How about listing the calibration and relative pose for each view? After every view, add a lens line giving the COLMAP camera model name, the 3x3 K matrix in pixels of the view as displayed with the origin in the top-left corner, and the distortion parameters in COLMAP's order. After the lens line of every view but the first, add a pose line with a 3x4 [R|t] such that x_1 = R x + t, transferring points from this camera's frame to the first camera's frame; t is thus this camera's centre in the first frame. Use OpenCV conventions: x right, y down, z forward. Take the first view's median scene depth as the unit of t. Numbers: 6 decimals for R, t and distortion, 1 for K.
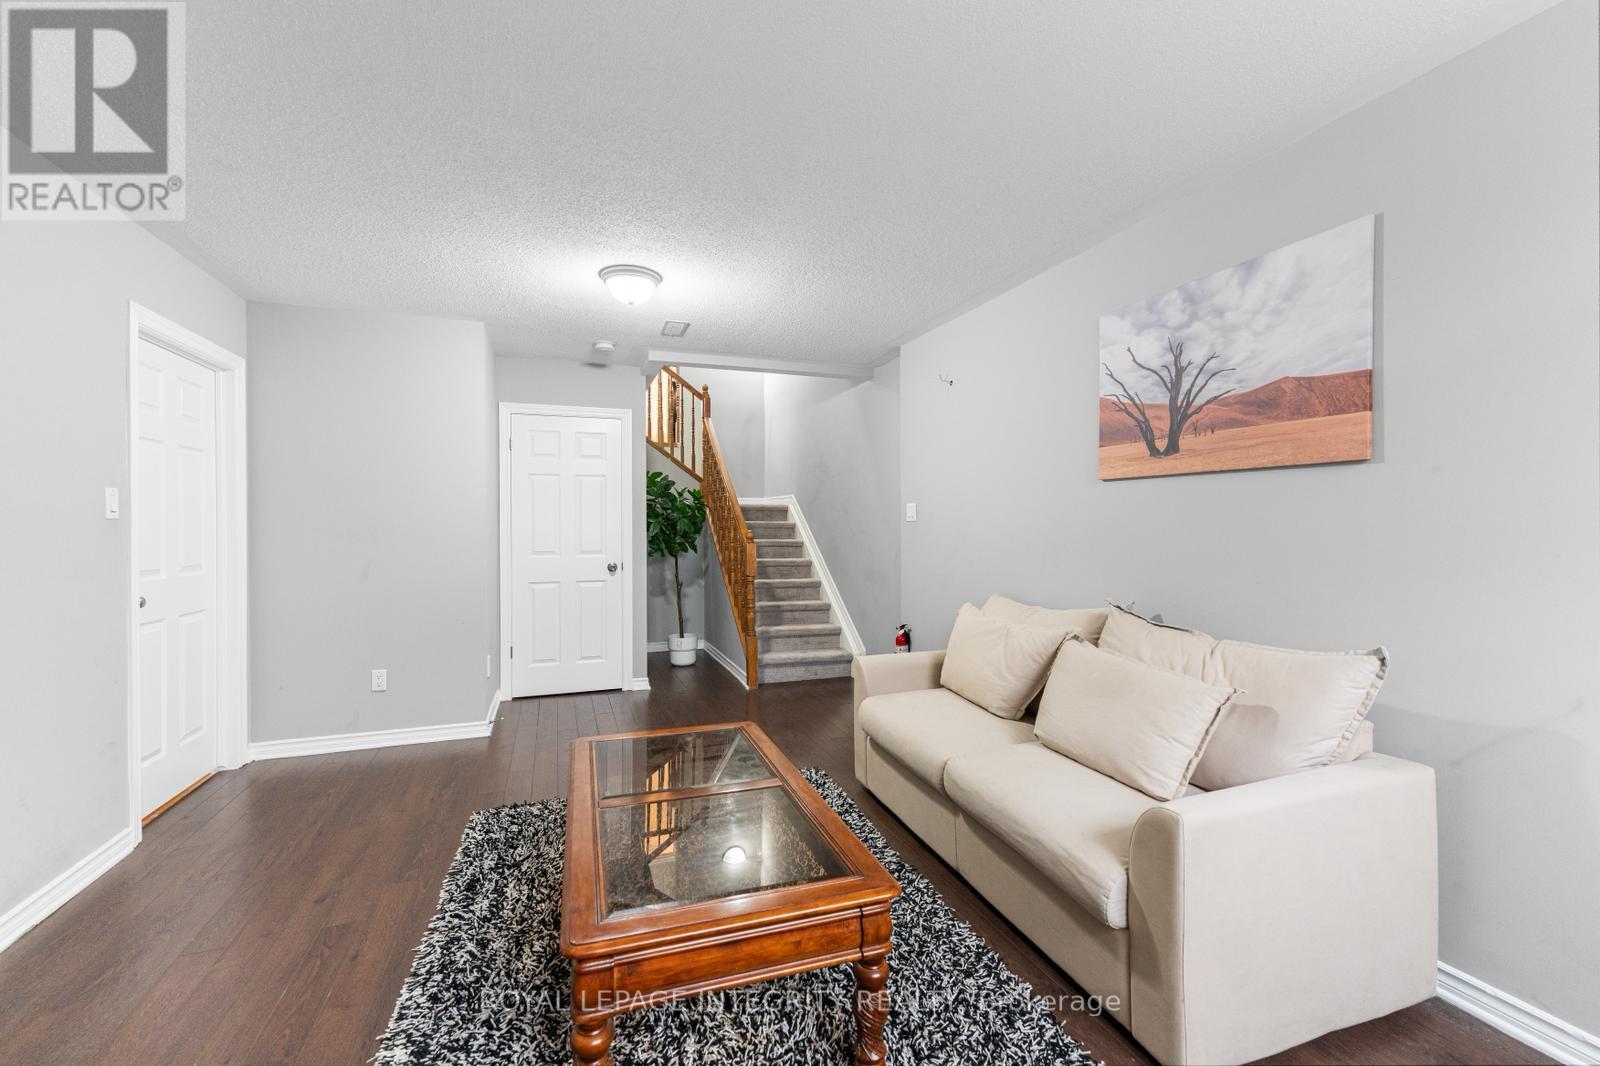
lens RADIAL K [[672.7, 0, 797.2], [0, 672.7, 509.2], [0, 0, 1]] dist [0.000379, 0.000004]
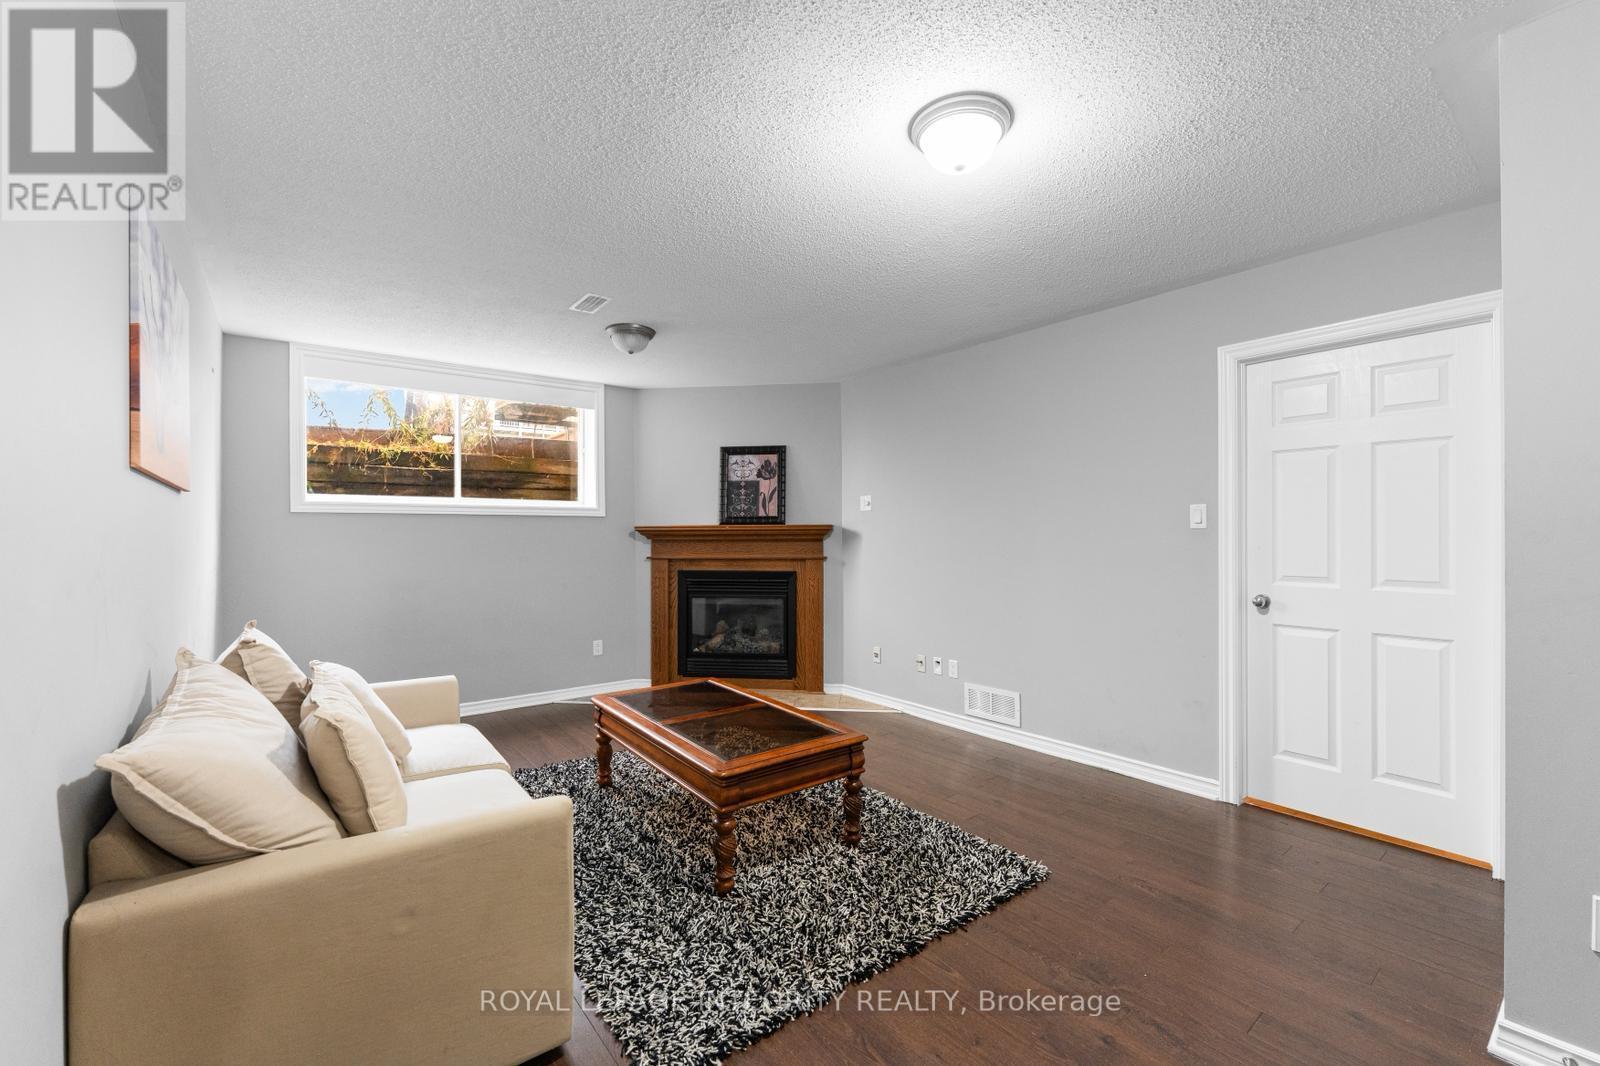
lens RADIAL K [[672.7, 0, 797.2], [0, 672.7, 509.2], [0, 0, 1]] dist [0.000379, 0.000004]
pose [[-0.940467, -0.003806, -0.339864, 0.139786], [0.007778, 0.999434, -0.032716, 0.013733], [0.339796, -0.033412, -0.939905, 1.915731]]
